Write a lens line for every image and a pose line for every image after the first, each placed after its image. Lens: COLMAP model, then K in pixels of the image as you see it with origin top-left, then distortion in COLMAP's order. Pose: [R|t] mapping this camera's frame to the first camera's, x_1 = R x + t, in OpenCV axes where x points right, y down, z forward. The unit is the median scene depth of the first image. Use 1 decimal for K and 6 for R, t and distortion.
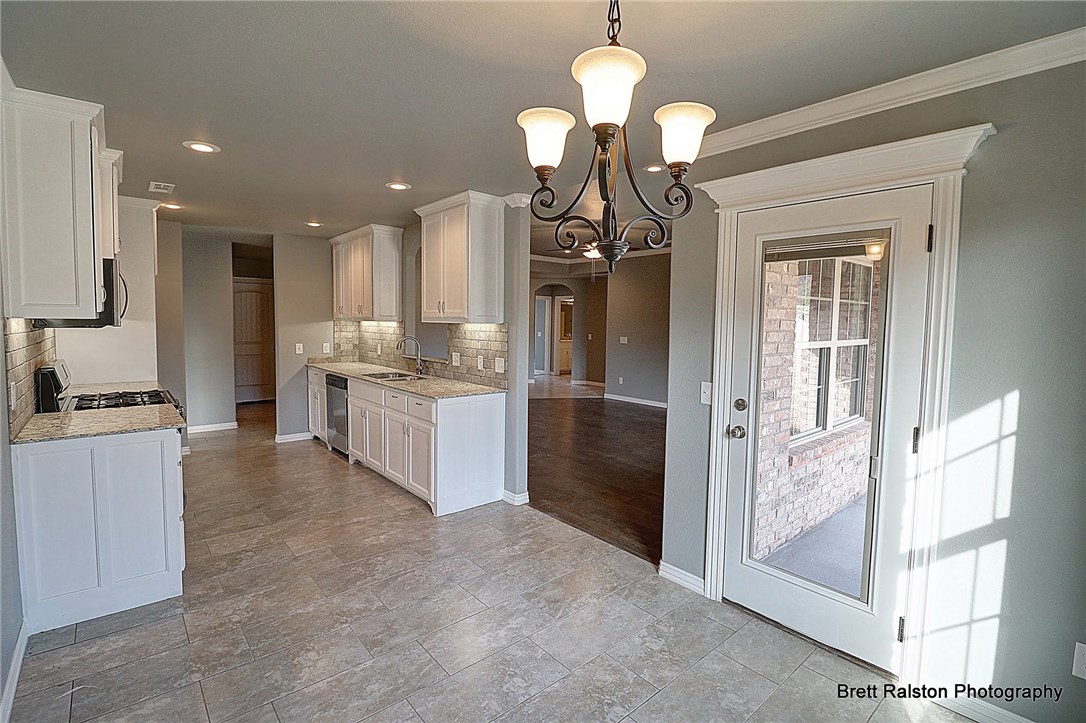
lens RADIAL K [[505.9, 0, 543.2], [0, 505.9, 347.6], [0, 0, 1]] dist [-0.005476, -0.008242]
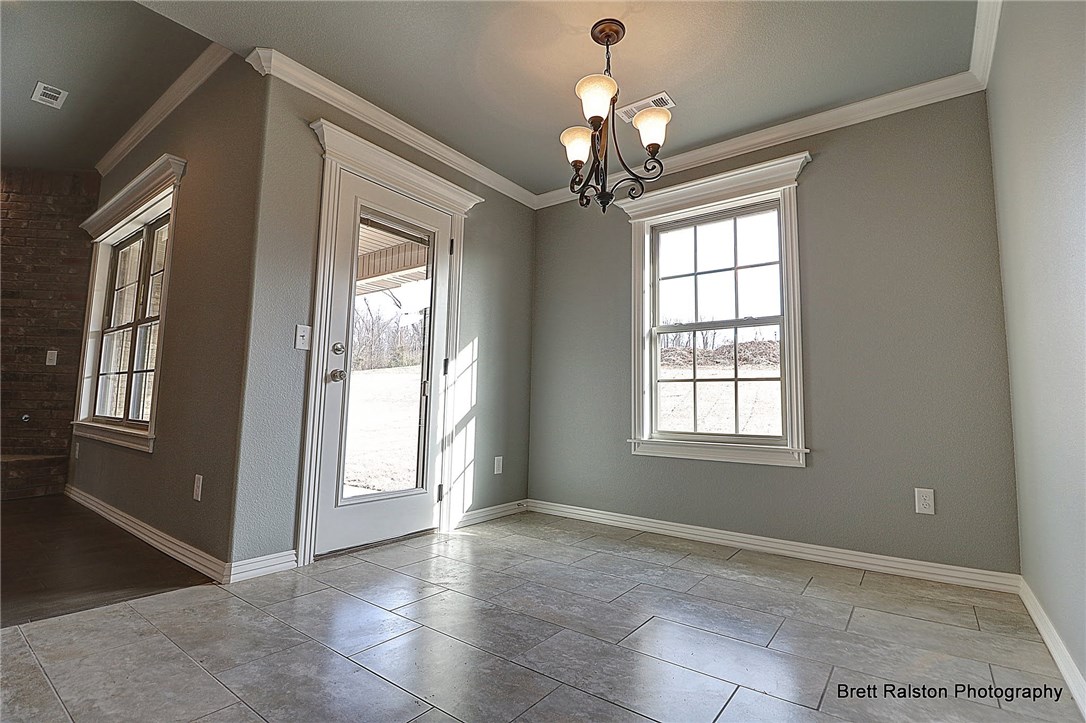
lens RADIAL K [[505.9, 0, 546.8], [0, 505.9, 353.3], [0, 0, 1]] dist [-0.005476, -0.008242]
pose [[-0.220213, 0.088770, 0.971404, -0.401415], [0.033609, 0.995950, -0.083394, 0.127292], [-0.974873, 0.014283, -0.222304, 0.466100]]
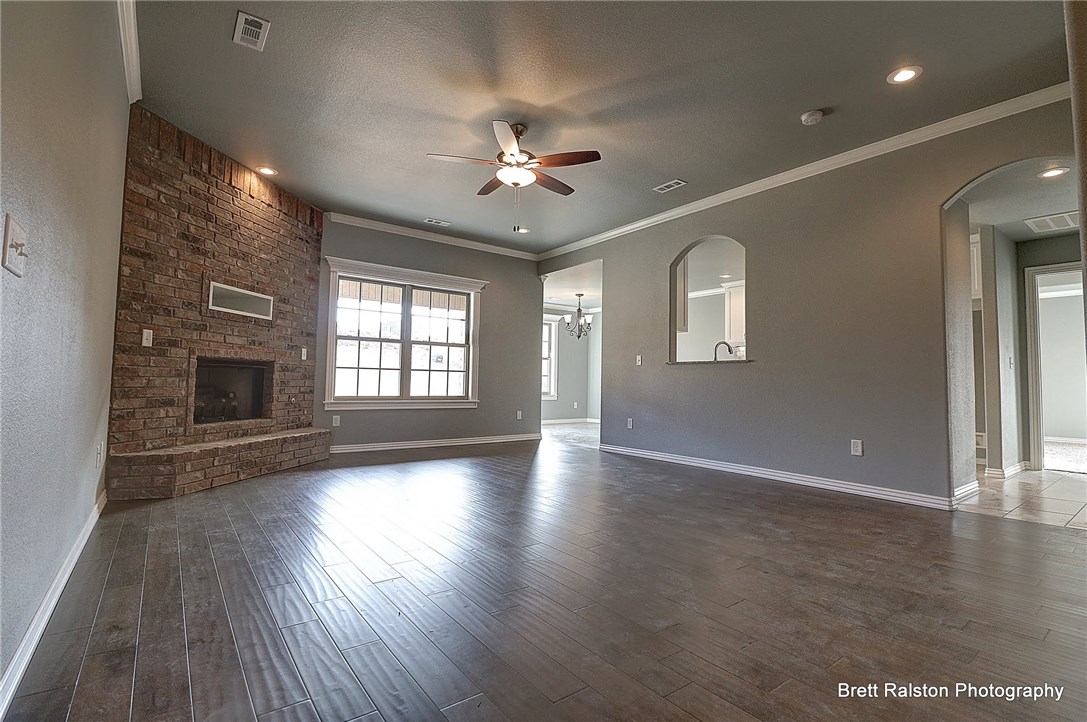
lens RADIAL K [[506.3, 0, 548.0], [0, 506.3, 355.7], [0, 0, 1]] dist [-0.005476, -0.008242]
pose [[-0.997707, -0.026496, 0.062276, 0.032402], [-0.026325, 0.999647, 0.003562, 0.013281], [-0.062348, 0.001915, -0.998053, 2.310131]]
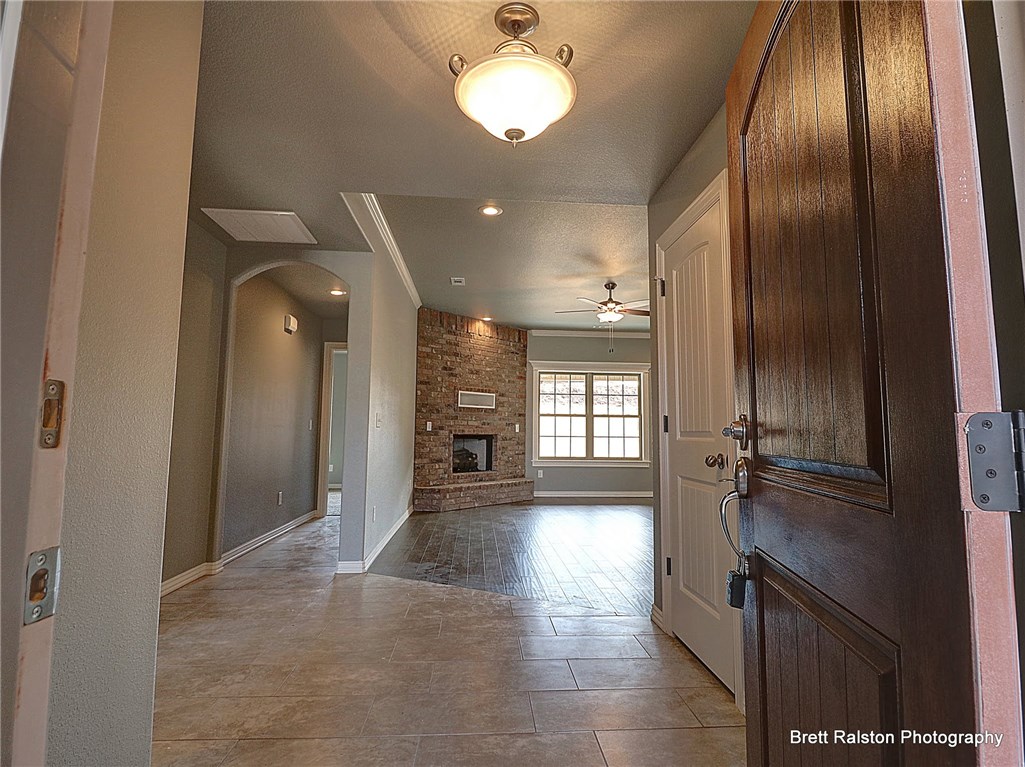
lens RADIAL K [[554.0, 0, 516.2], [0, 554.0, 379.9], [0, 0, 1]] dist [-0.001433, -0.003131]
pose [[-0.805789, 0.034382, 0.591204, -0.484971], [0.013563, 0.999123, -0.039620, -0.065096], [-0.592047, -0.023907, -0.805549, 2.744917]]
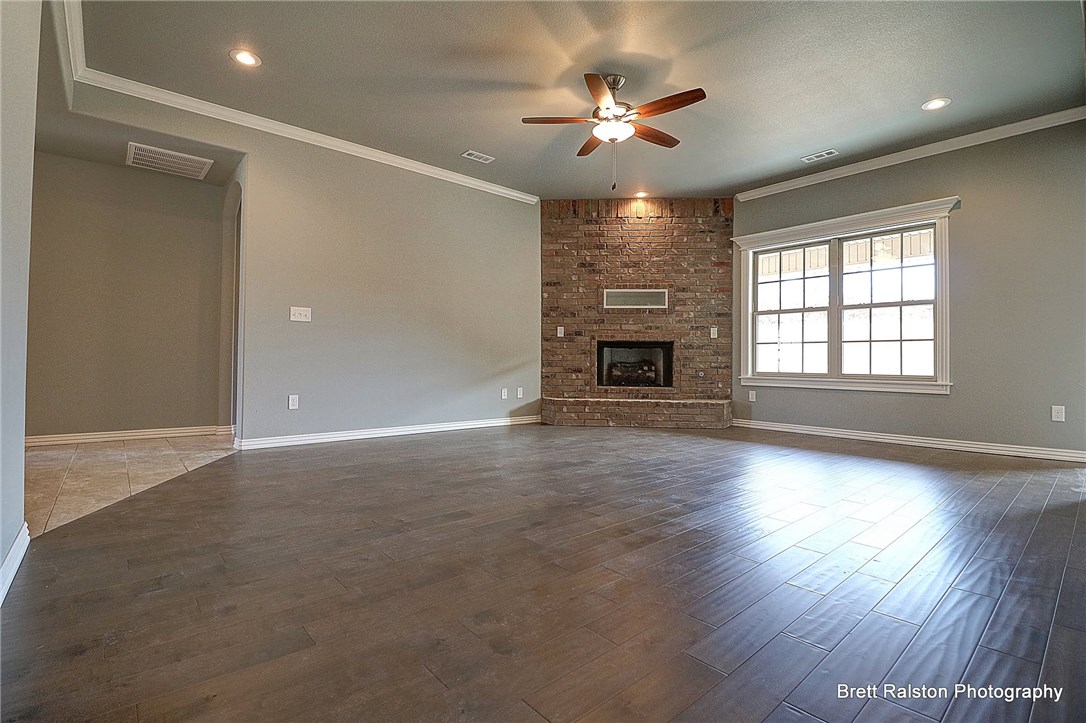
lens RADIAL K [[505.9, 0, 542.7], [0, 505.9, 356.3], [0, 0, 1]] dist [-0.005476, -0.008242]
pose [[0.003158, -0.001196, 0.999994, -0.652443], [0.048086, 0.998843, 0.001042, 0.067621], [-0.998838, 0.048082, 0.003212, 1.597848]]
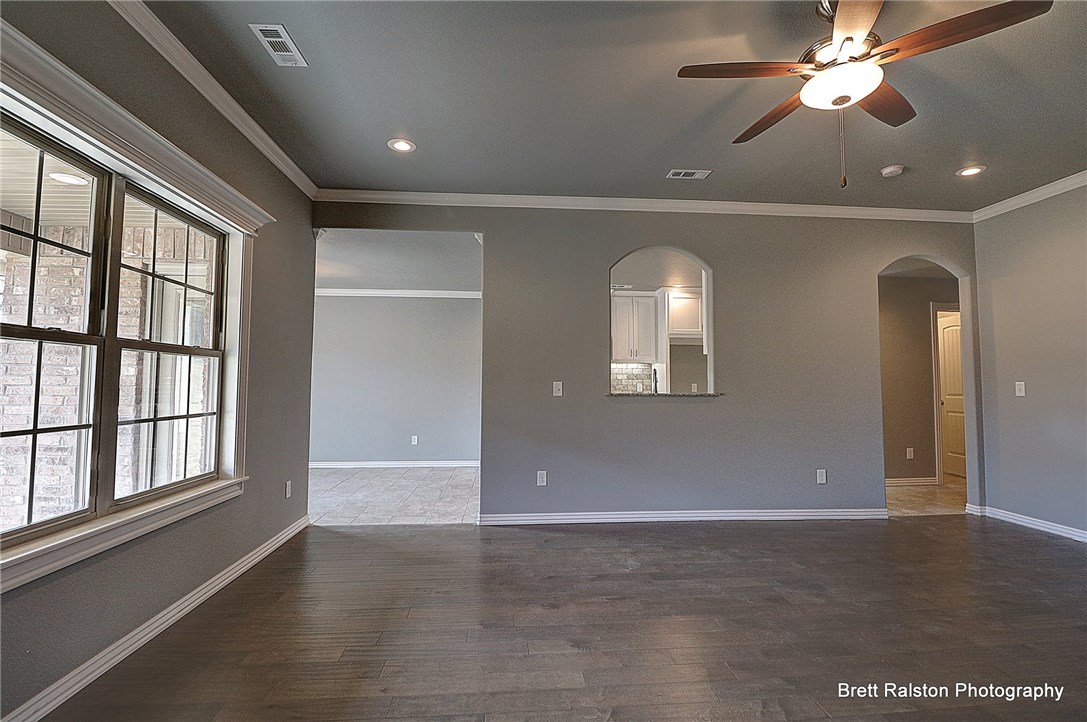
lens RADIAL K [[506.3, 0, 552.0], [0, 506.3, 350.0], [0, 0, 1]] dist [-0.005476, -0.008242]
pose [[-0.578531, -0.068791, -0.812755, 0.658767], [-0.057216, 0.997405, -0.043692, -0.005343], [0.813651, 0.021226, -0.580966, 1.539441]]
